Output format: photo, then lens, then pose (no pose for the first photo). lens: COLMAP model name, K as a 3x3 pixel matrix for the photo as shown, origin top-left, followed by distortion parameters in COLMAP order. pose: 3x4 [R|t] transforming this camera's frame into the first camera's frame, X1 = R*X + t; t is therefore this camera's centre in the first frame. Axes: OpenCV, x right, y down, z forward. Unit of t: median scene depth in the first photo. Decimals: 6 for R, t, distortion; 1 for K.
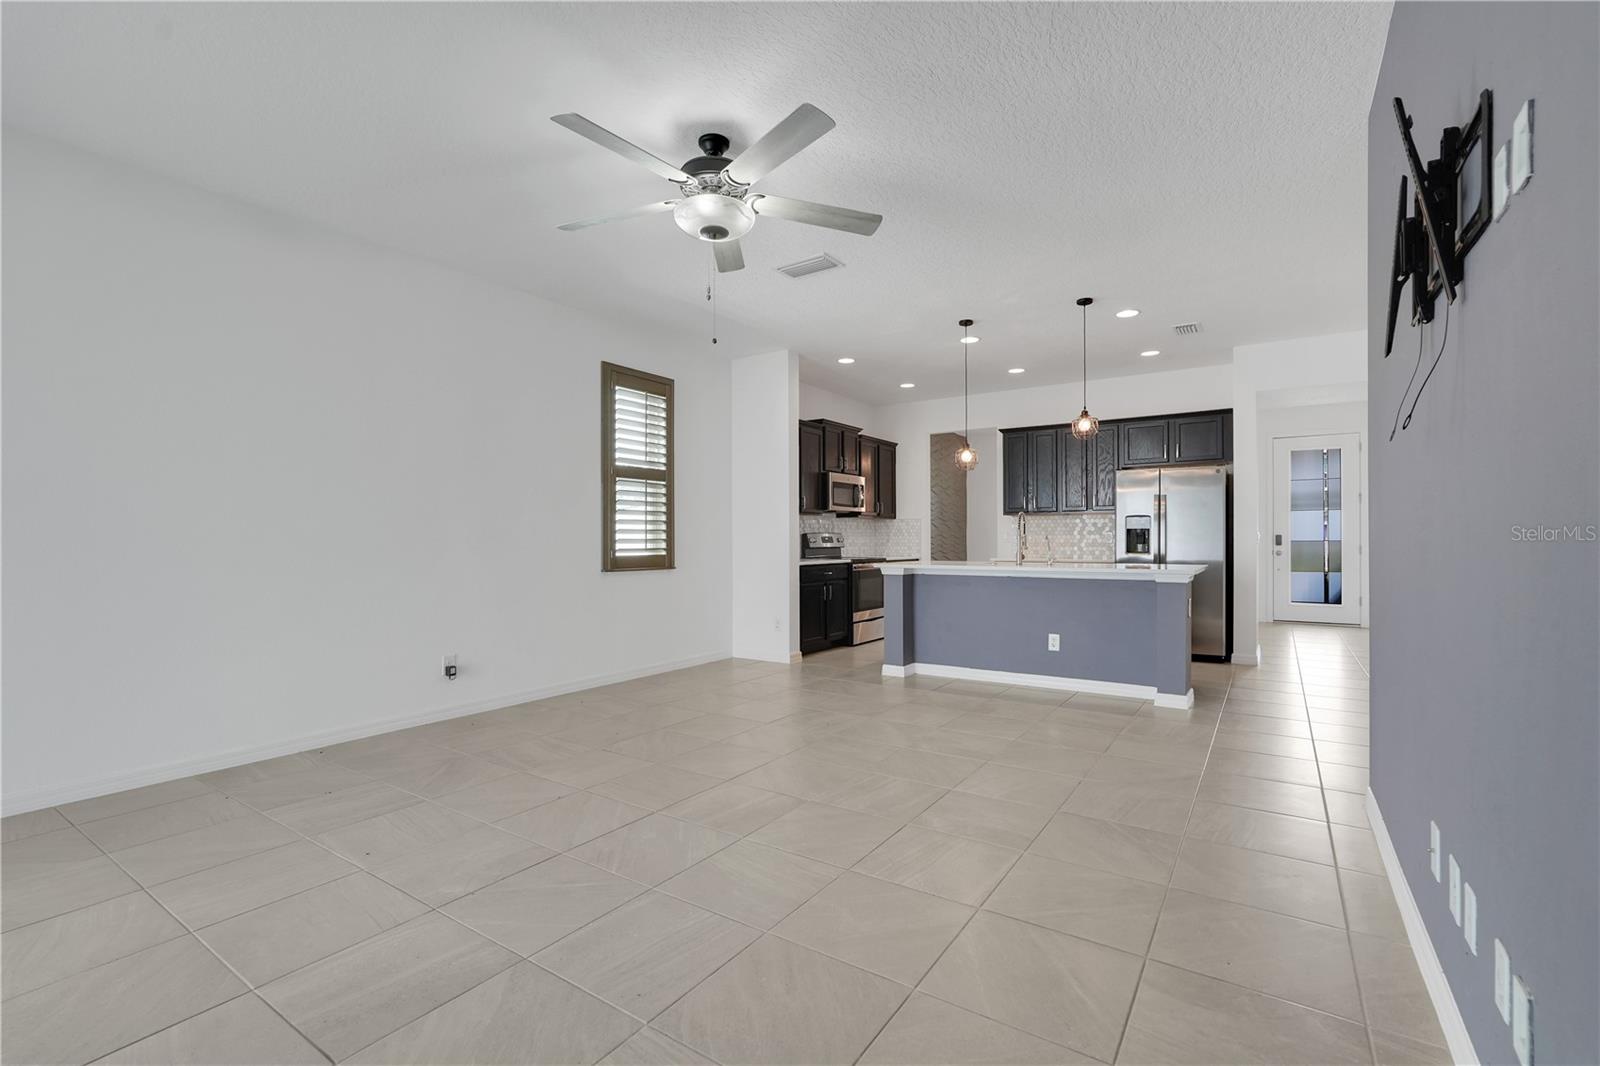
lens RADIAL K [[703.3, 0, 800.0], [0, 703.3, 533.0], [0, 0, 1]] dist [0.000775, 0.000100]
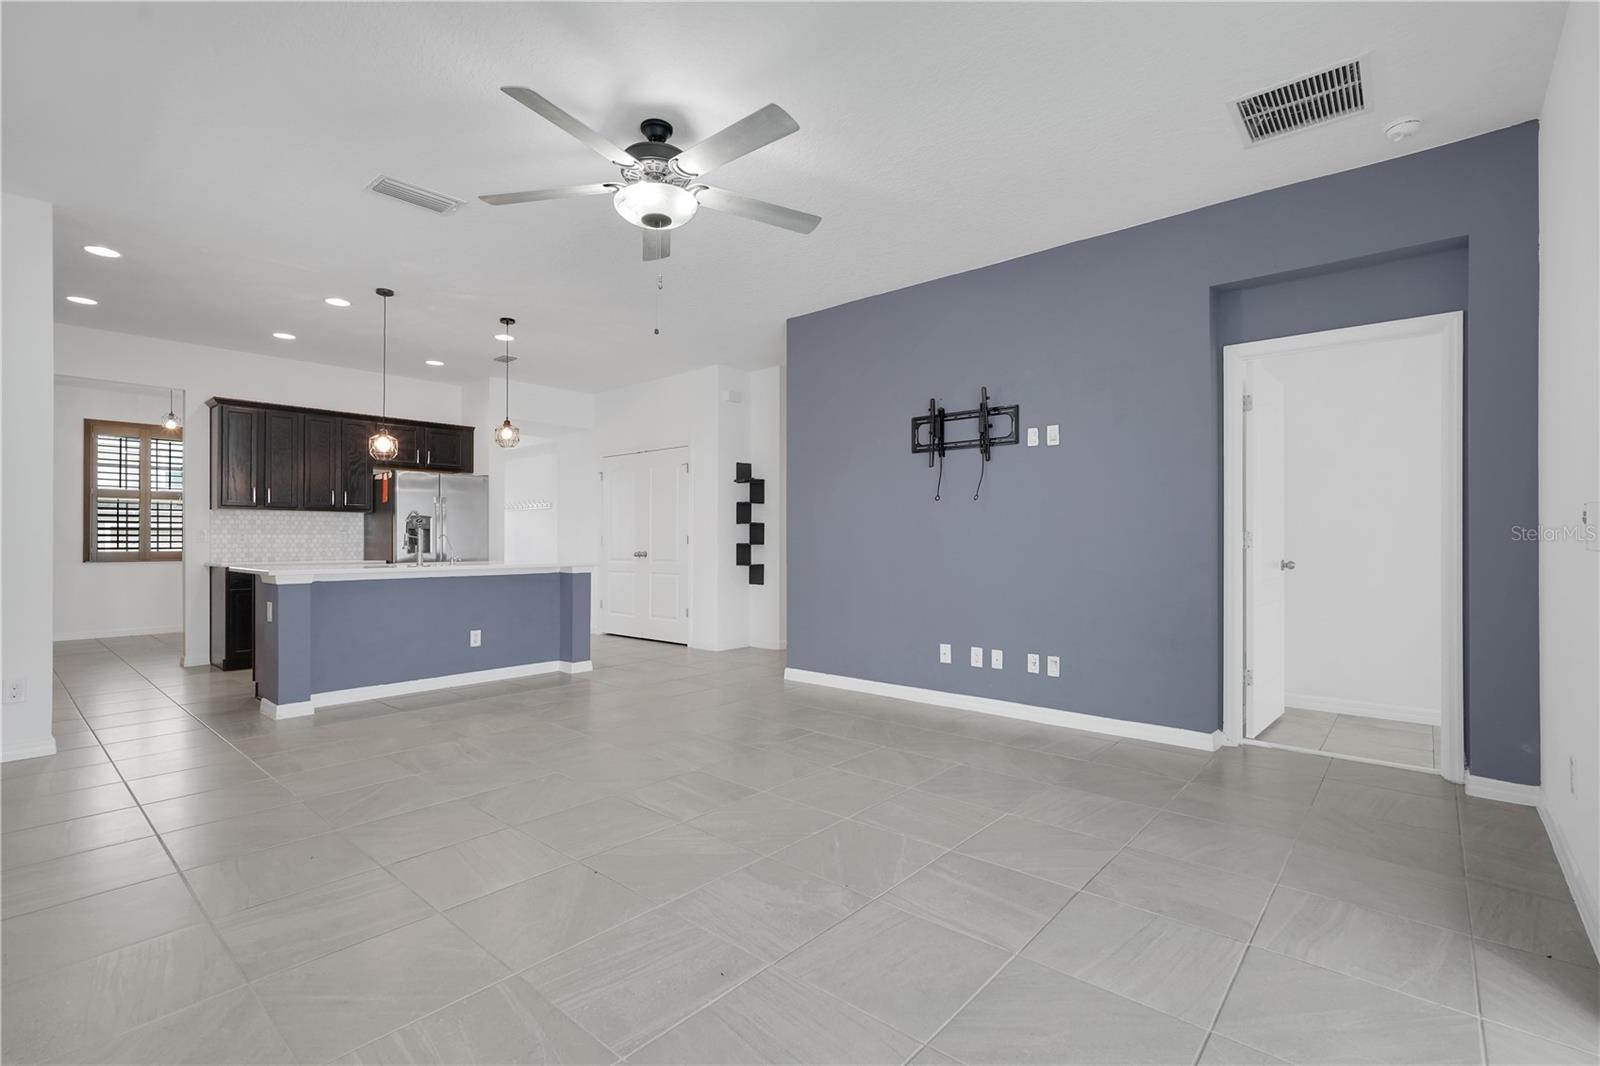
lens RADIAL K [[720.7, 0, 800.0], [0, 720.7, 533.0], [0, 0, 1]] dist [-0.000295, 0.000218]
pose [[0.128811, 0.014418, 0.991564, -0.629751], [-0.012068, 0.999843, -0.012971, 0.008816], [-0.991596, -0.010295, 0.128965, 0.392656]]
